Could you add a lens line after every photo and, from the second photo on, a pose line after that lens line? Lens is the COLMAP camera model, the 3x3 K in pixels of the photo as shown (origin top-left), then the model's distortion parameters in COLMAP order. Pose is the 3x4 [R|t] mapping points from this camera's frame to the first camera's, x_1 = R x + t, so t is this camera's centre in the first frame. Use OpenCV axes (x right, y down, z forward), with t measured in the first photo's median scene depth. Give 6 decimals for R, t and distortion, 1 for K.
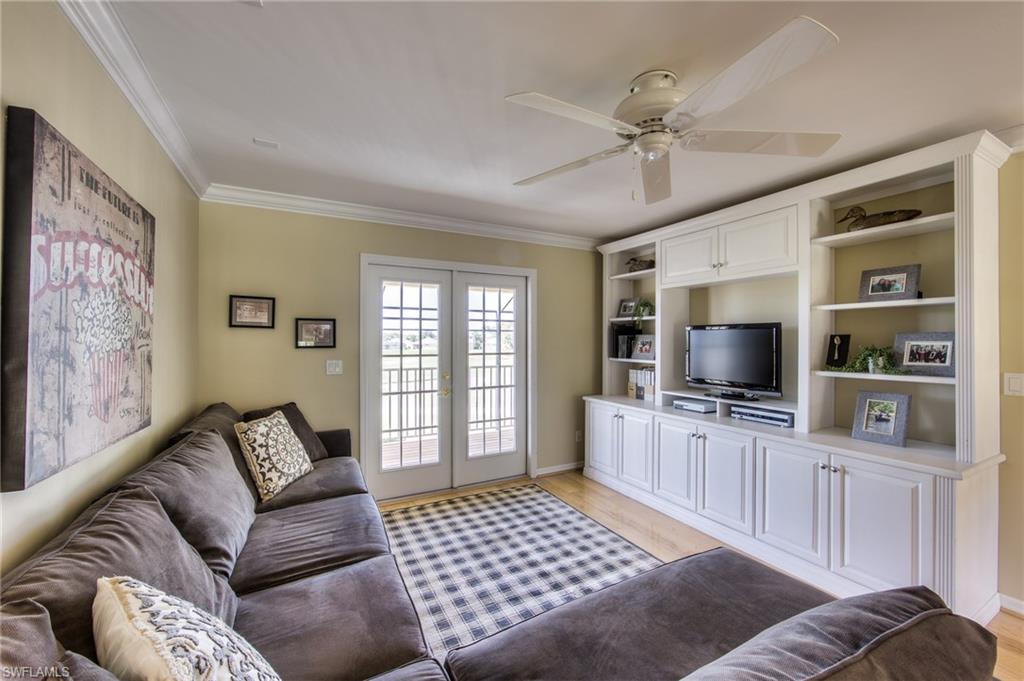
lens RADIAL K [[403.7, 0, 517.0], [0, 403.7, 340.1], [0, 0, 1]] dist [-0.004314, 0.000099]
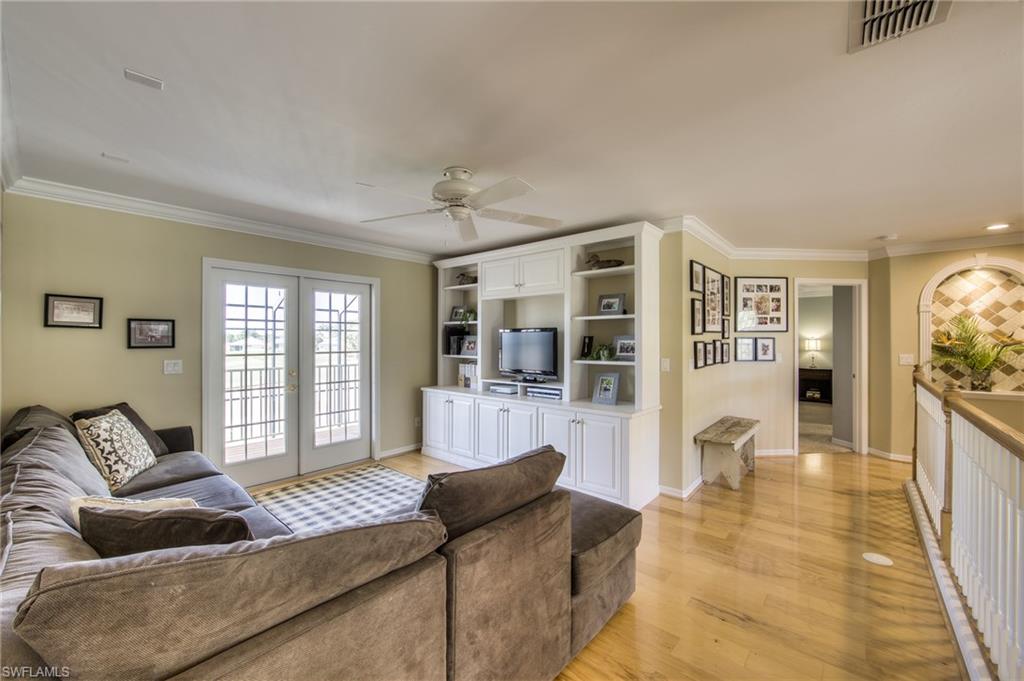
lens RADIAL K [[403.7, 0, 511.0], [0, 403.7, 337.9], [0, 0, 1]] dist [-0.004314, 0.000099]
pose [[0.936590, 0.000233, 0.350426, -0.006894], [0.001657, 0.999986, -0.005095, 0.000550], [-0.350422, 0.005352, 0.936577, -0.282919]]
